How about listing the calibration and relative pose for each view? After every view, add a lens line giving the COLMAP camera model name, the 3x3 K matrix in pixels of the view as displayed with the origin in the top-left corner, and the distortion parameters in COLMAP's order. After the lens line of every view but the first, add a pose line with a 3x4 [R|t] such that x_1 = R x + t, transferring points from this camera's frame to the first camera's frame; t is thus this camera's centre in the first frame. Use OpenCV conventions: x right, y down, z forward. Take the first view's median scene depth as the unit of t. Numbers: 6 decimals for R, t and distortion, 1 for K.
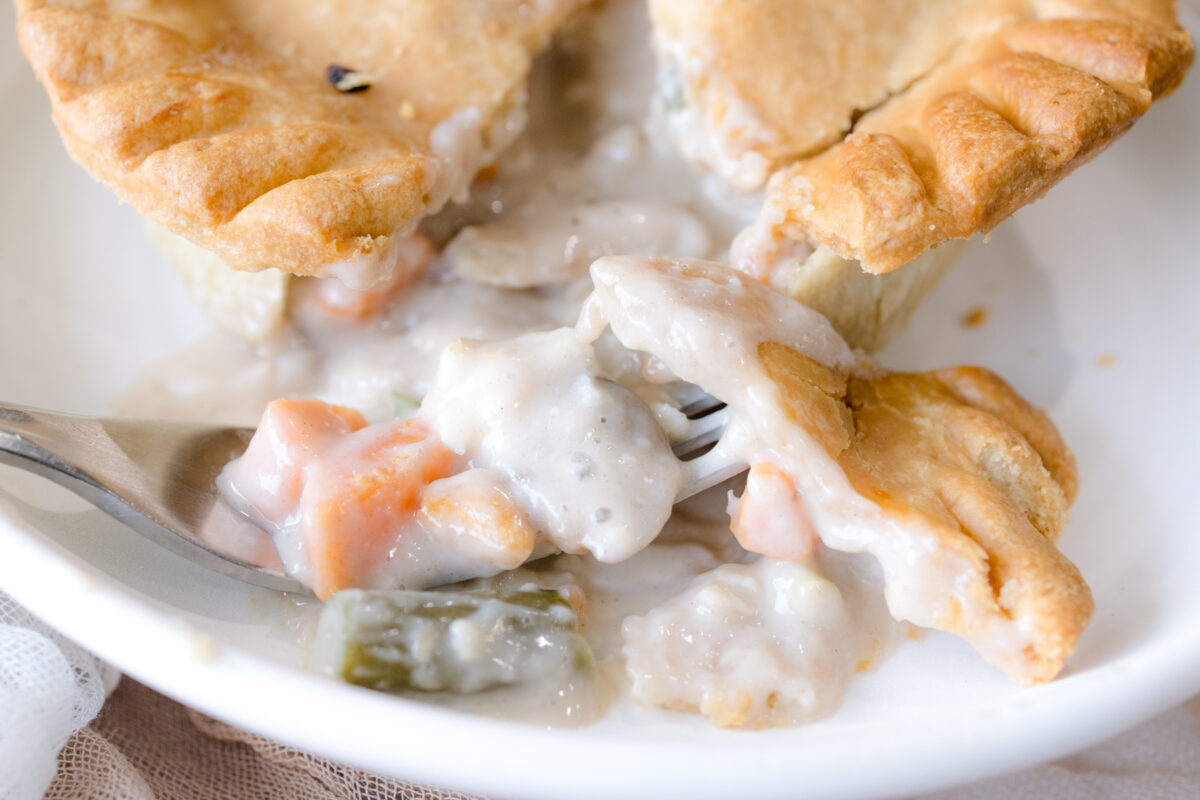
lens RADIAL K [[1616.0, 0, 520.5], [0, 1616.0, 400.3], [0, 0, 1]] dist [0.062577, 0.011023]
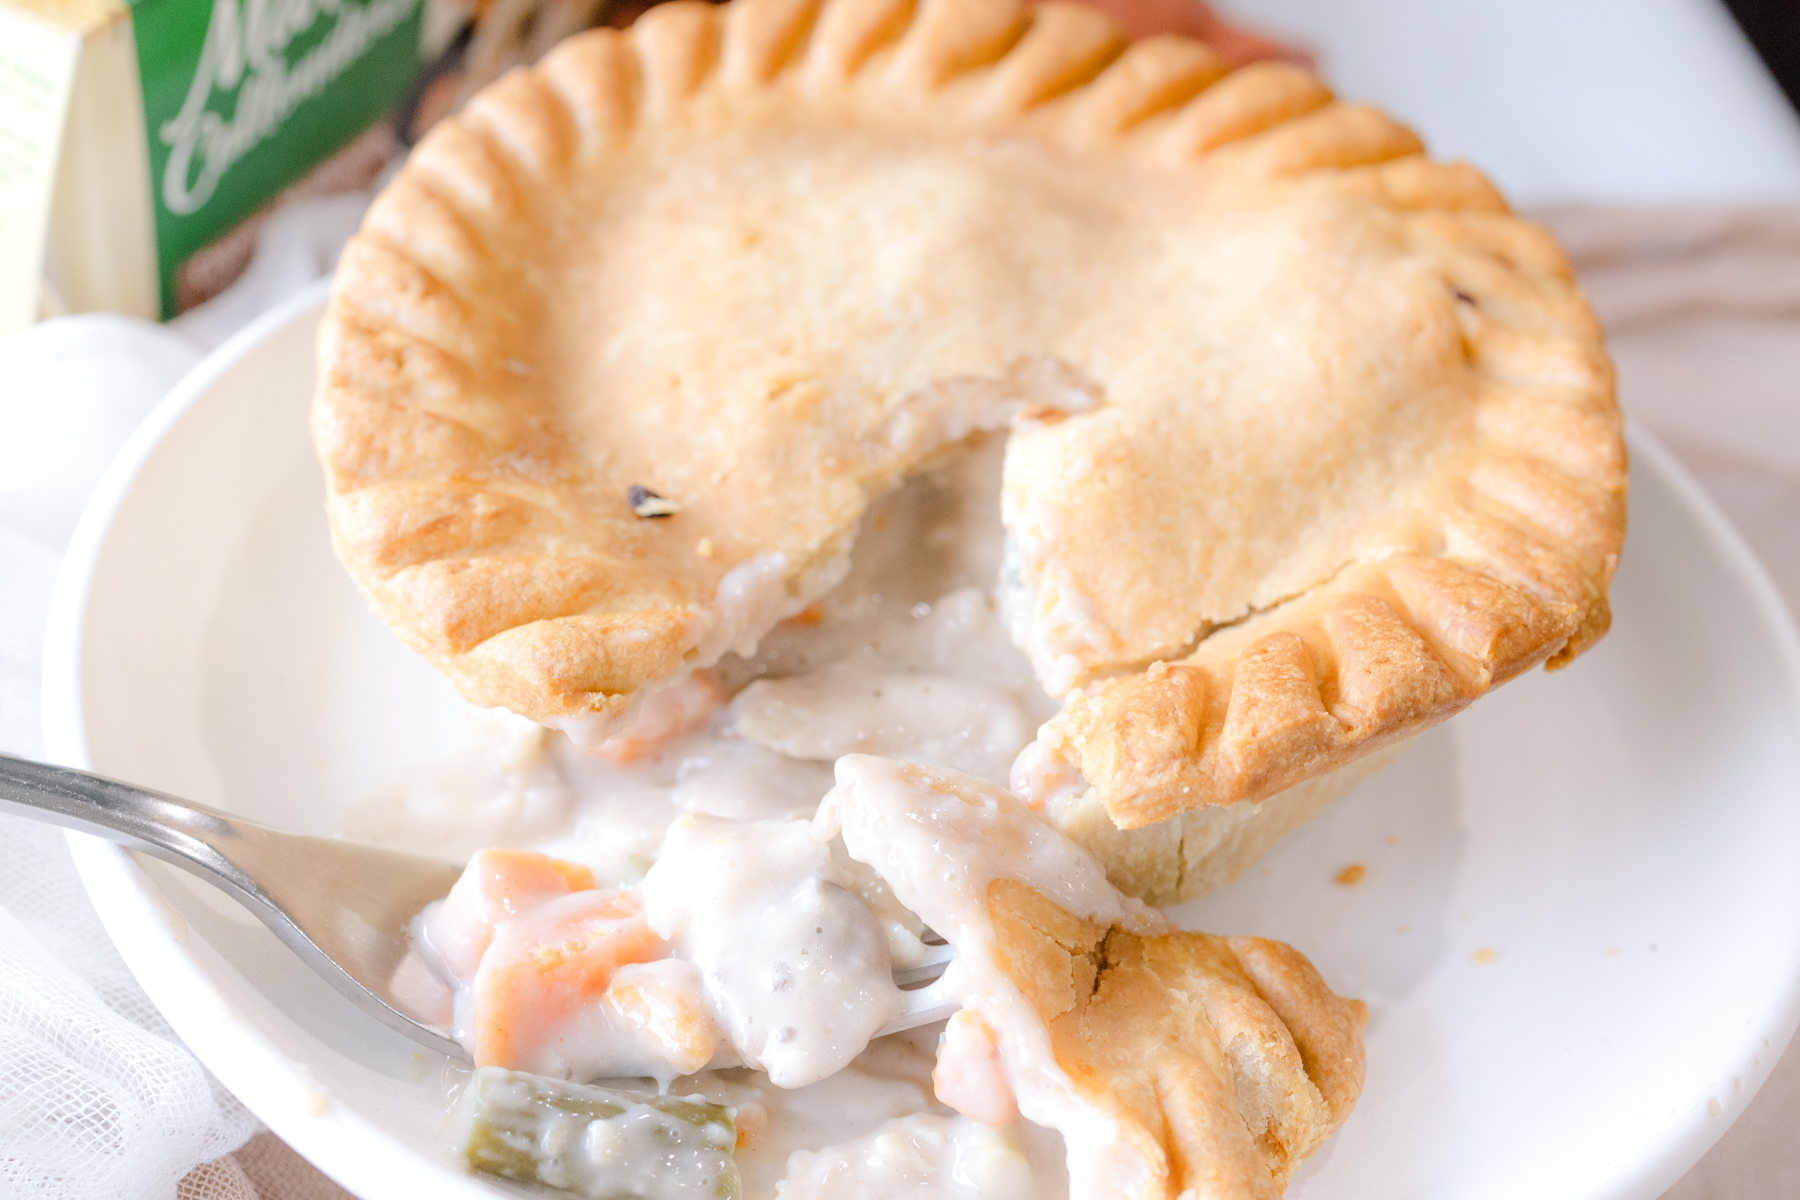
lens RADIAL K [[2503.3, 0, 900.0], [0, 2503.3, 600.0], [0, 0, 1]] dist [0.052142, 0.032781]
pose [[0.975739, 0.159335, -0.150155, 0.280613], [-0.168043, 0.984653, -0.047127, -0.113651], [0.140342, 0.071216, 0.987539, -0.411159]]
